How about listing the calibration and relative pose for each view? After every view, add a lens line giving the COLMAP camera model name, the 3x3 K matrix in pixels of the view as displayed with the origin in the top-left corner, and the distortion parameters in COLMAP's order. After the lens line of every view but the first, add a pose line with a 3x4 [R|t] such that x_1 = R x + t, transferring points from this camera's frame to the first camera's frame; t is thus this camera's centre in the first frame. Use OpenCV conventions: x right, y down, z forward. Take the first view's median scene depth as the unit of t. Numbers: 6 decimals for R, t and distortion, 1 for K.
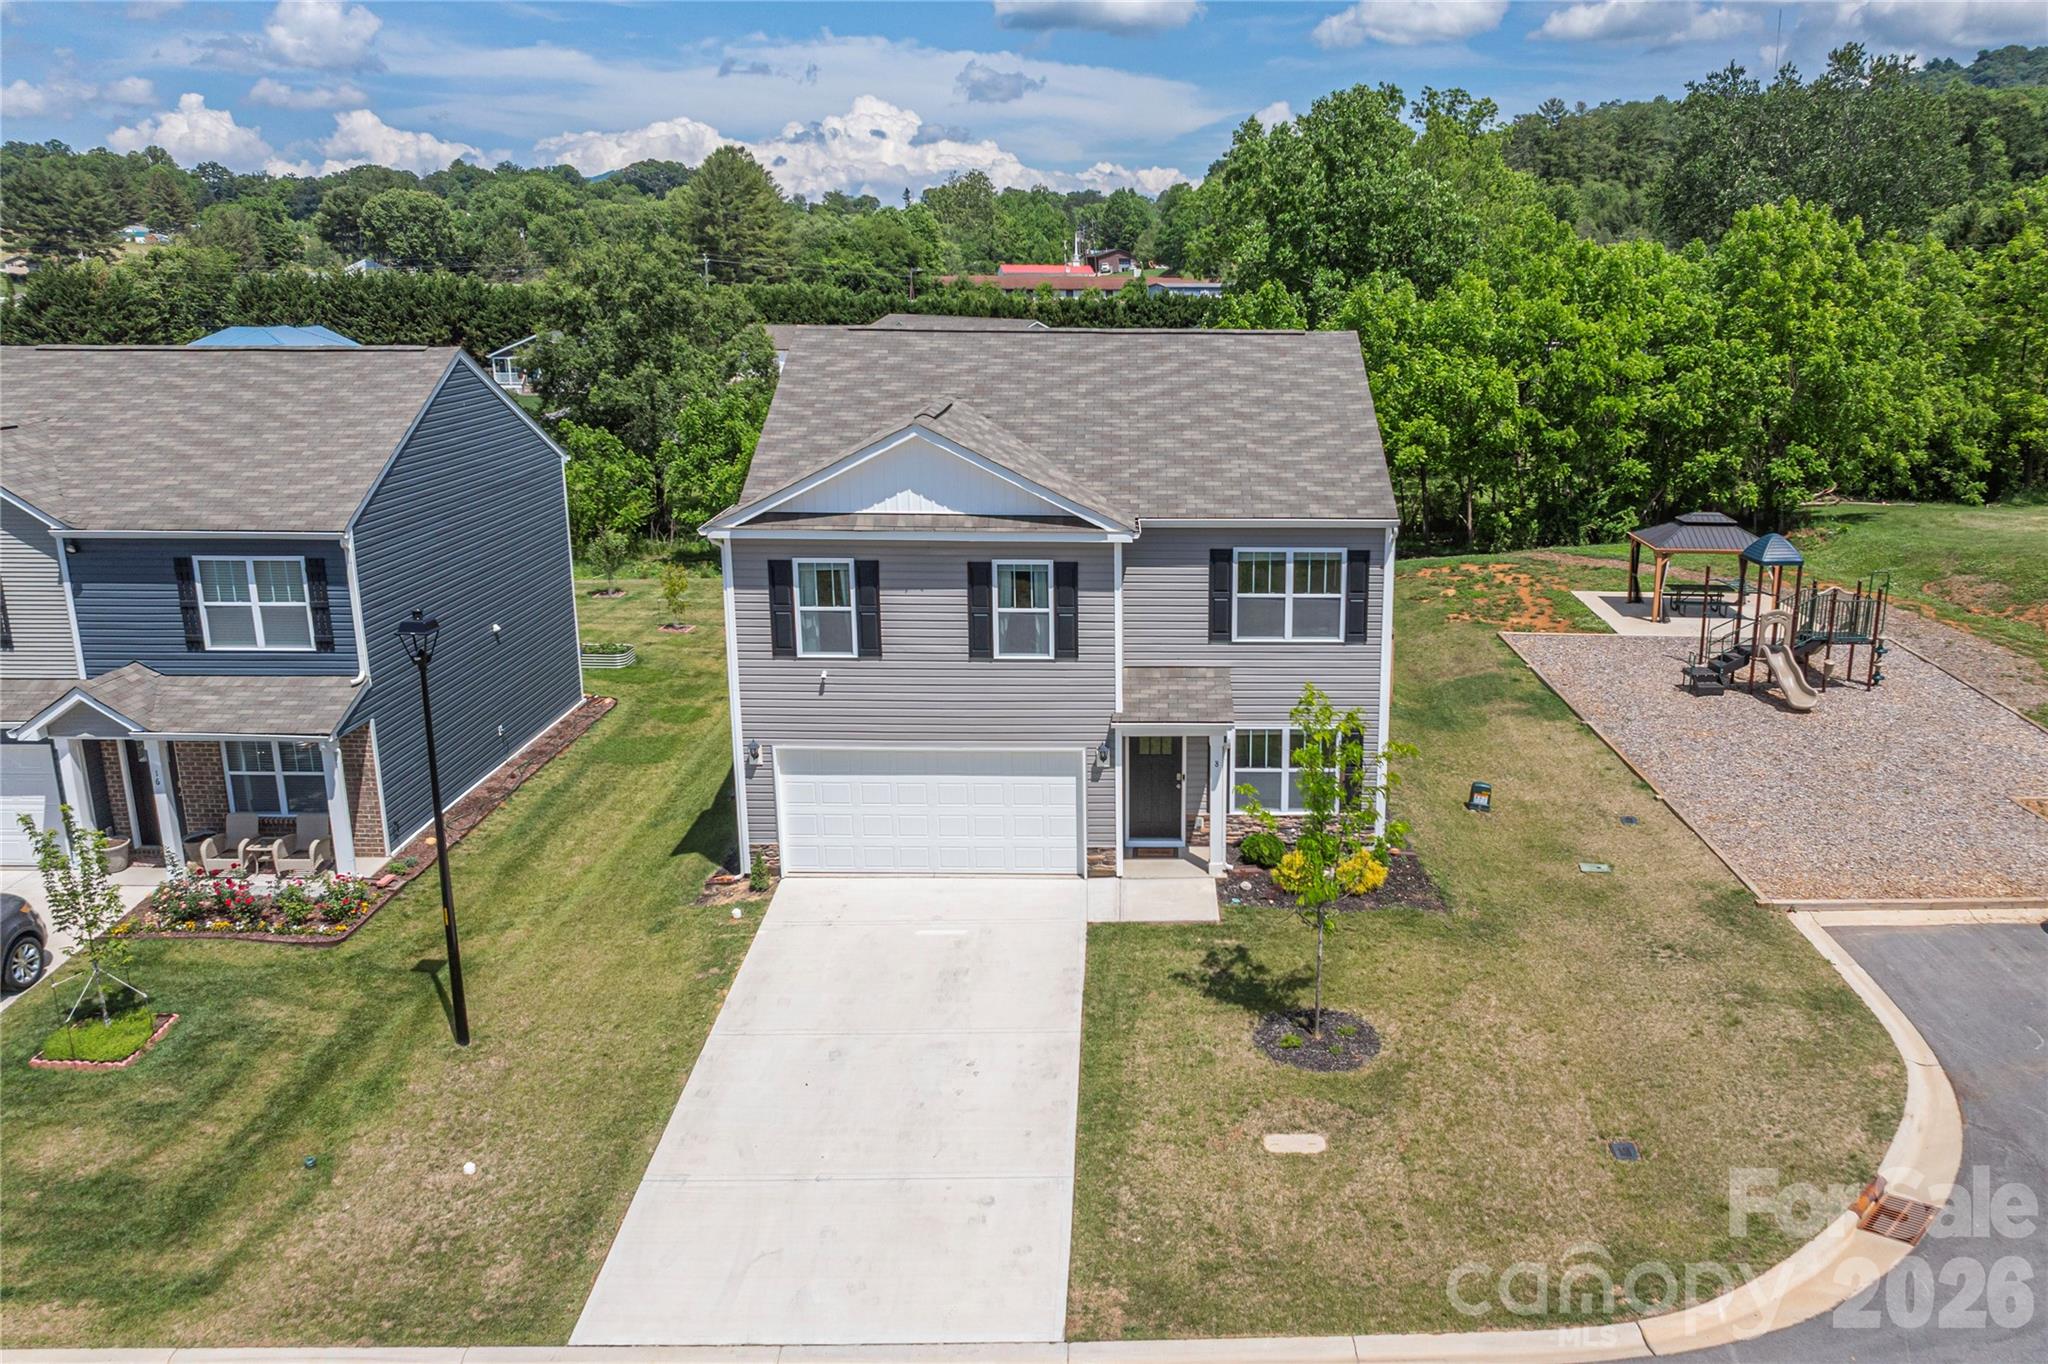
lens RADIAL K [[1438.1, 0, 1035.7], [0, 1438.1, 681.8], [0, 0, 1]] dist [-0.028450, -0.007001]
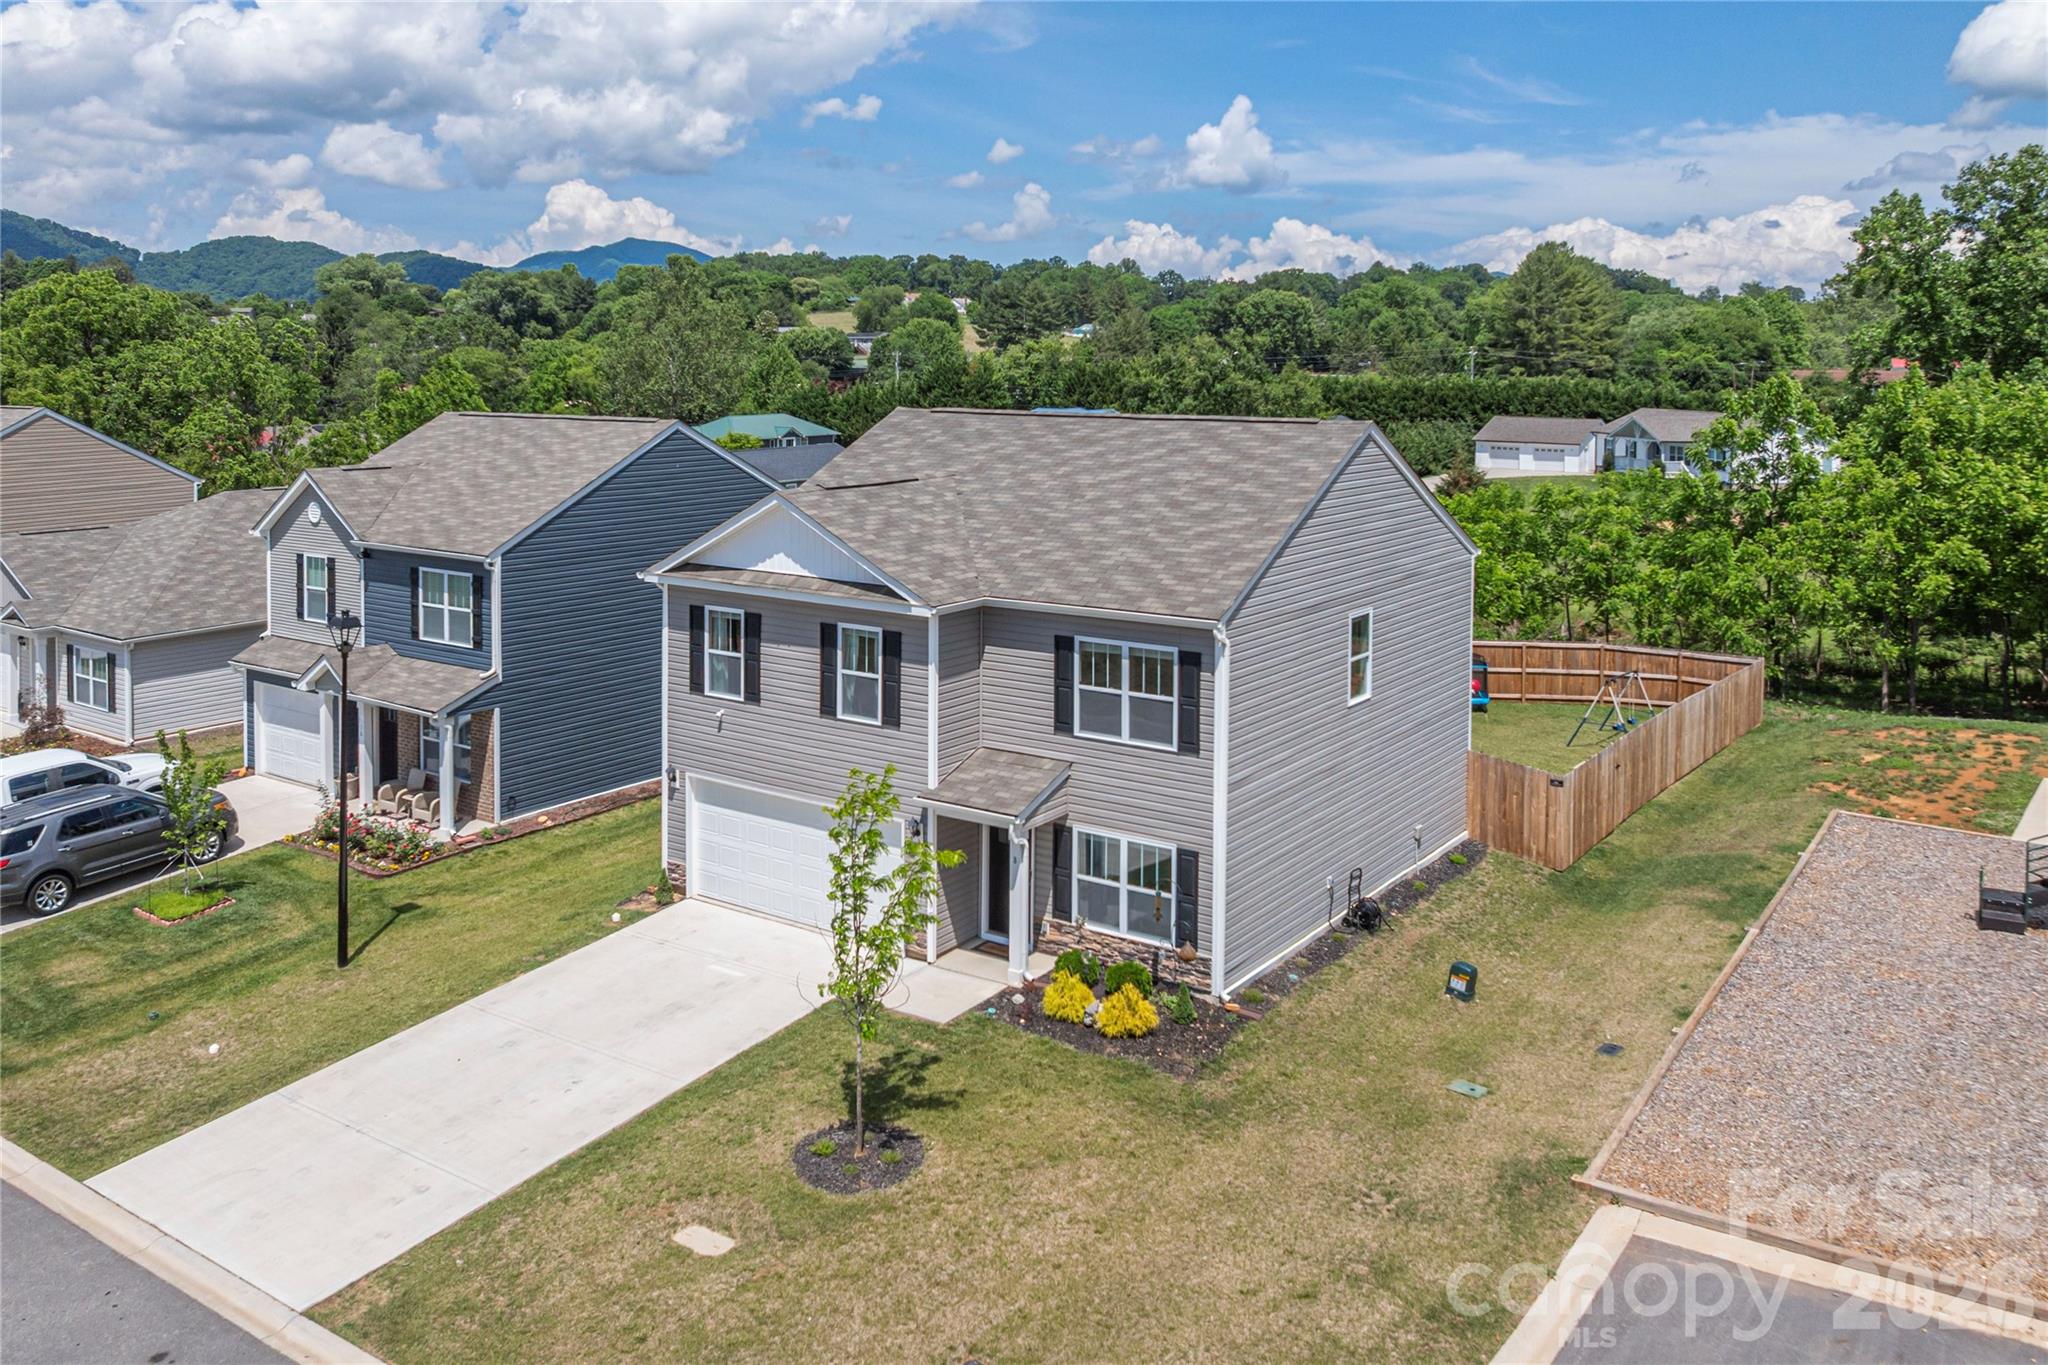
lens RADIAL K [[1465.8, 0, 1025.8], [0, 1465.8, 489.6], [0, 0, 1]] dist [-0.006095, -0.022771]
pose [[0.844547, 0.043306, -0.533727, 0.627639], [-0.145401, 0.977823, -0.150736, -0.036682], [0.515362, 0.204908, 0.832114, 0.148069]]
